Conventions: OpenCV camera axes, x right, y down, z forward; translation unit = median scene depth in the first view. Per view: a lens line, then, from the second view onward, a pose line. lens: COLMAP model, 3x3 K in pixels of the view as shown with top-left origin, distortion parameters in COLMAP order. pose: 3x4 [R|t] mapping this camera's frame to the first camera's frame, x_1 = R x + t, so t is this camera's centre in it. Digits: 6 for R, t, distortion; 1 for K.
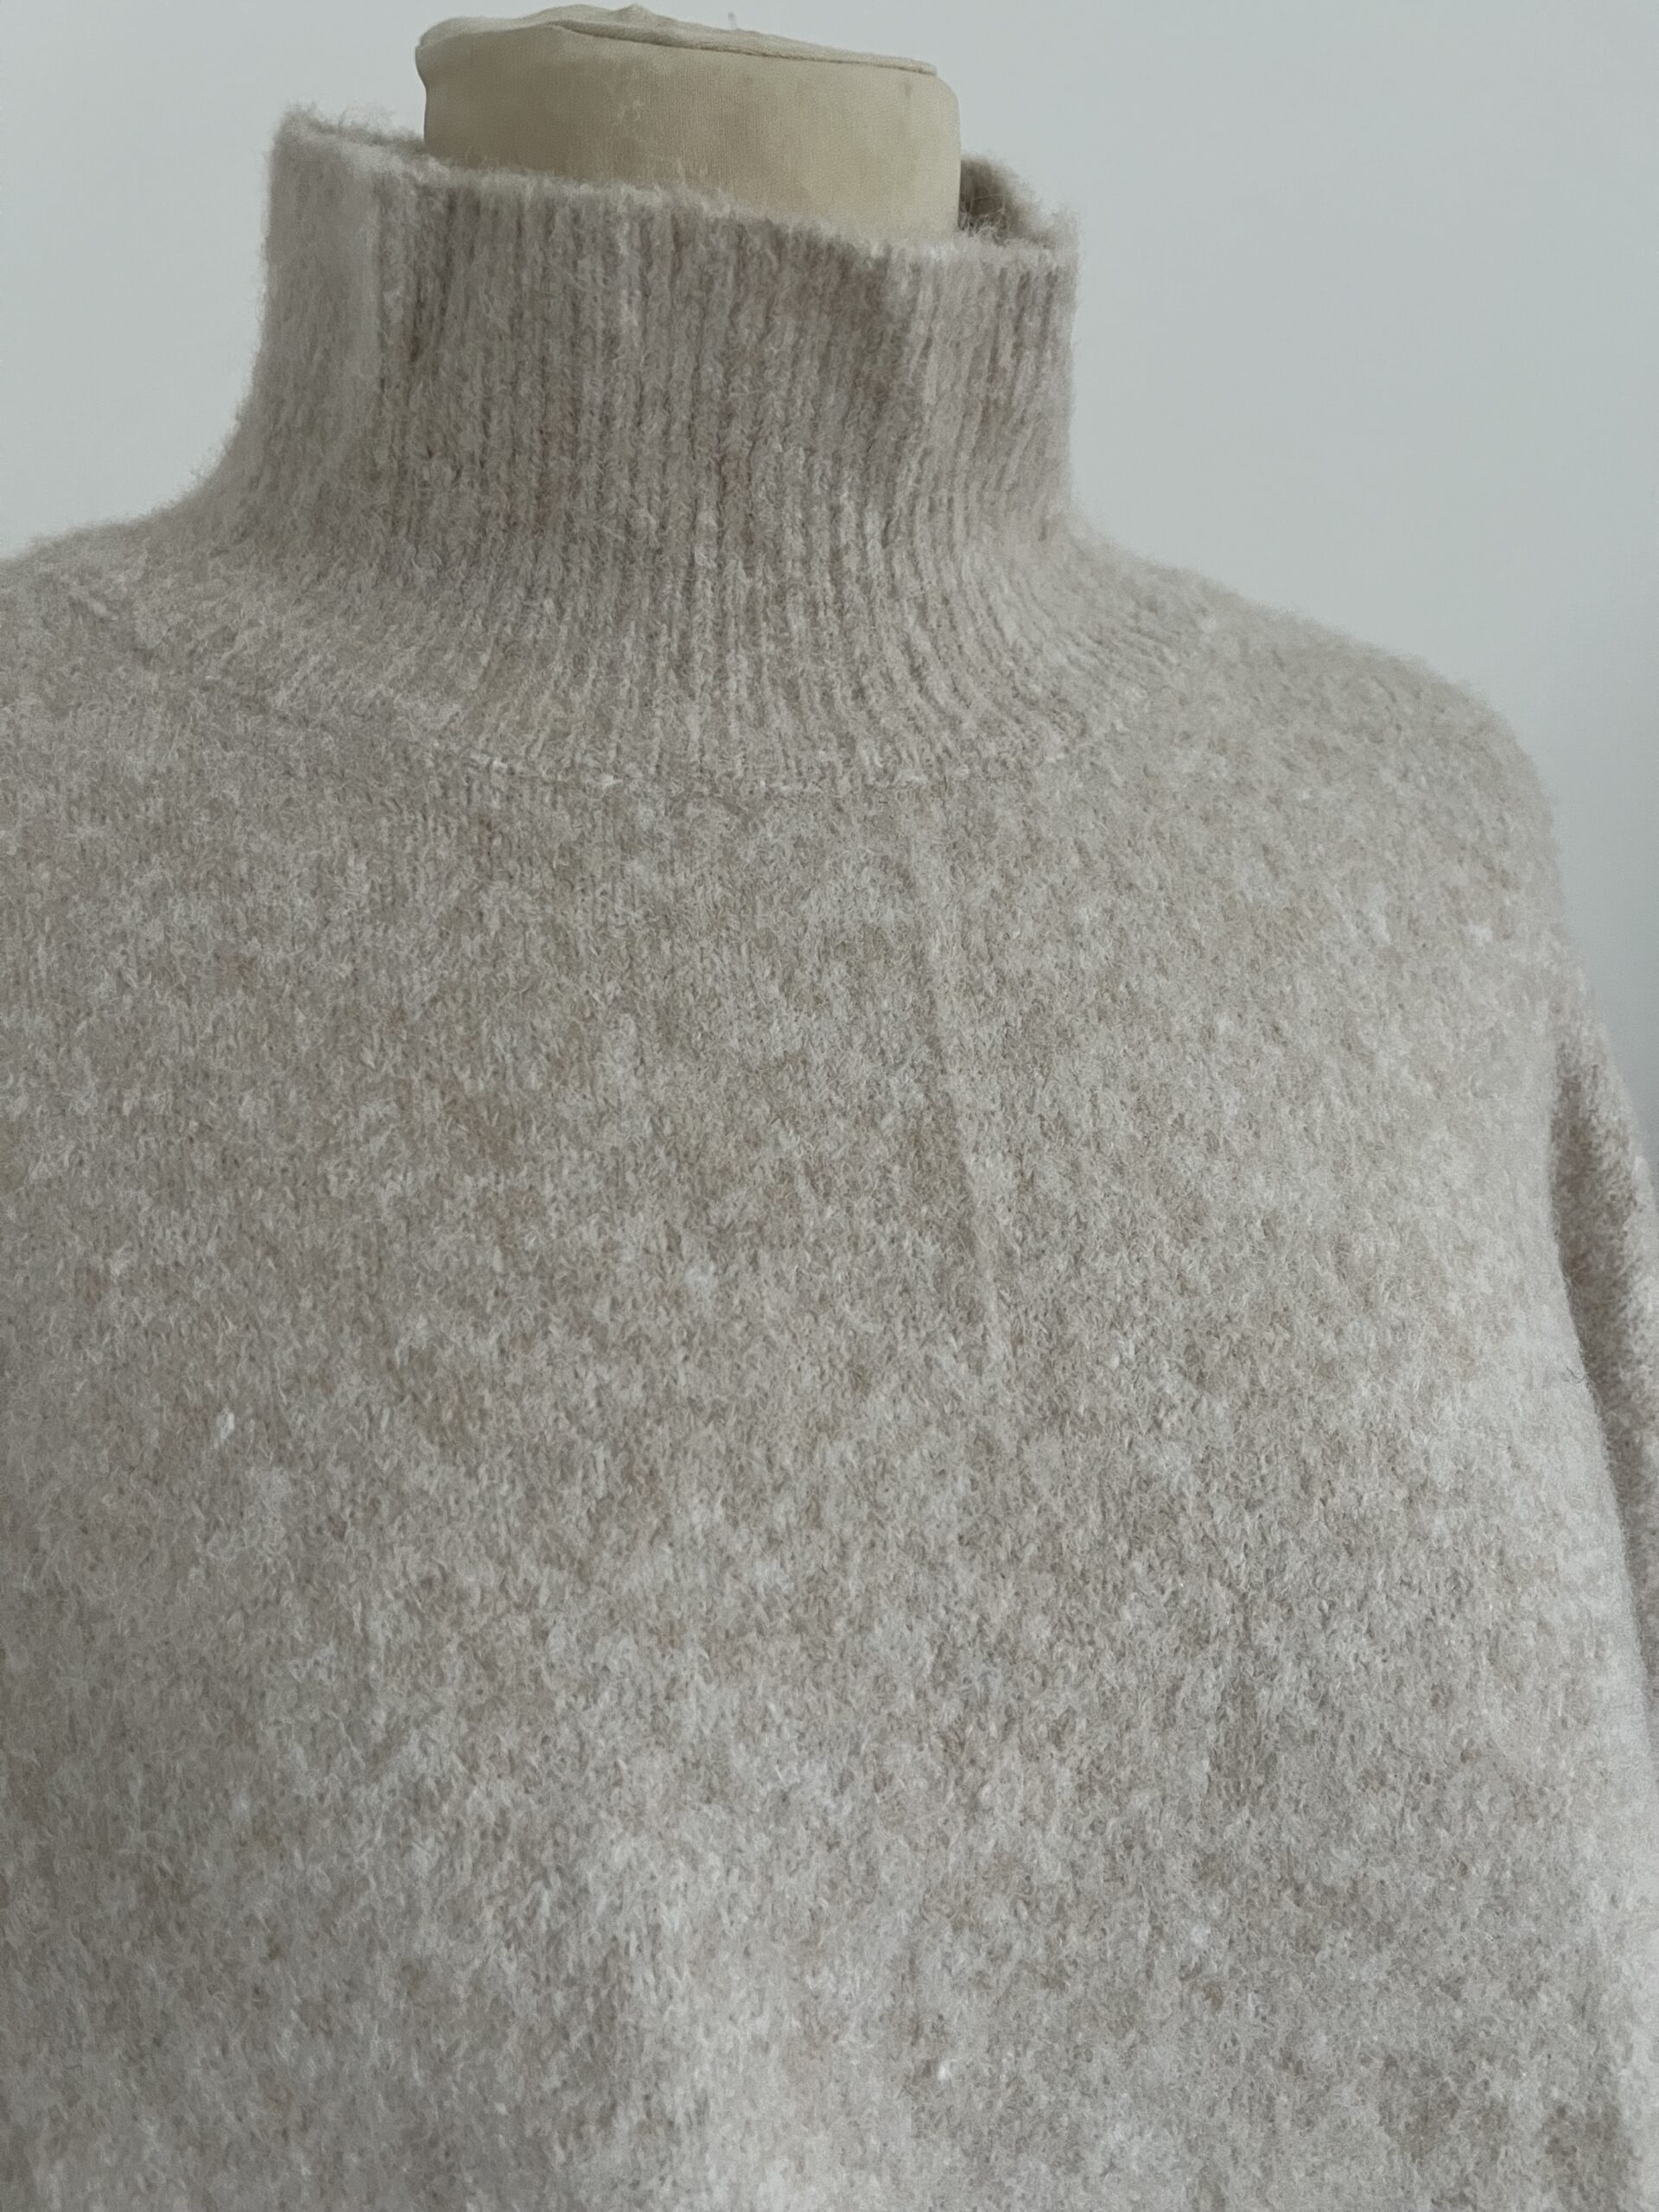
lens RADIAL K [[1712.2, 0, 829.5], [0, 1712.2, 1106.0], [0, 0, 1]] dist [0.057984, -0.113211]
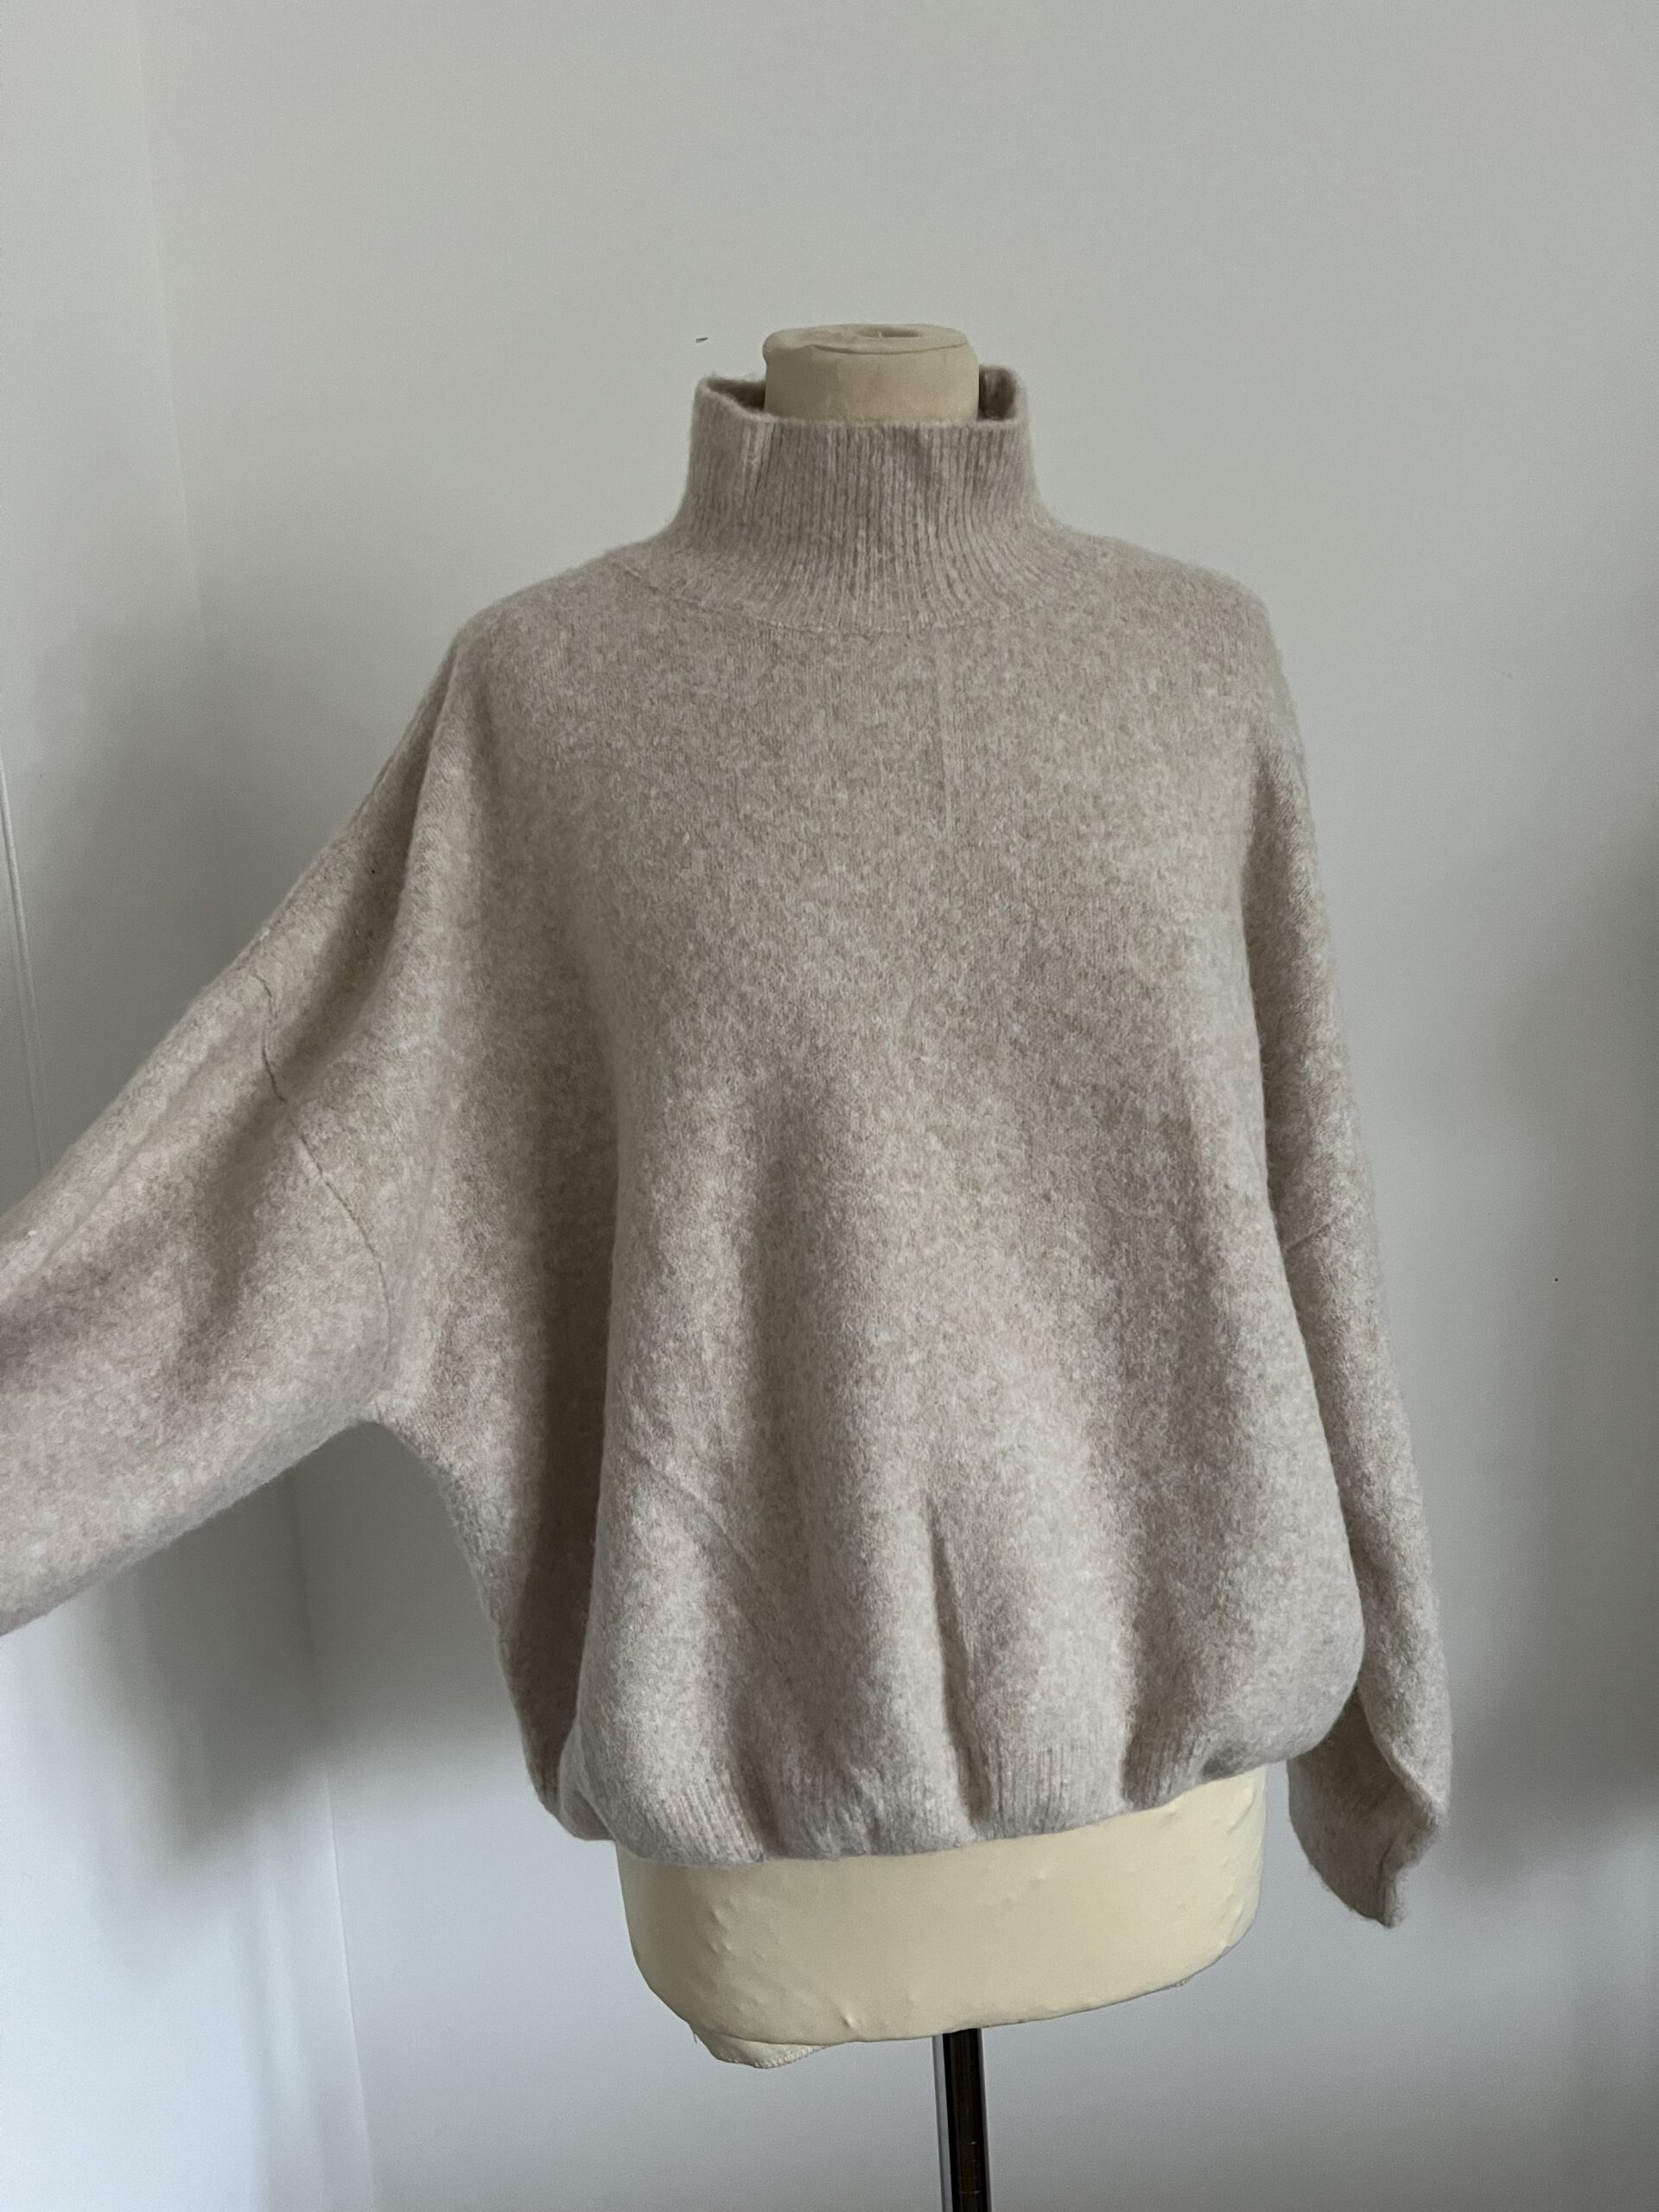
lens RADIAL K [[1660.2, 0, 829.5], [0, 1660.2, 1106.0], [0, 0, 1]] dist [-0.084586, 0.000364]
pose [[0.971838, 0.014369, -0.235211, 0.538253], [-0.009007, 0.999675, 0.023854, 0.530315], [0.235477, -0.021064, 0.971652, -1.635164]]
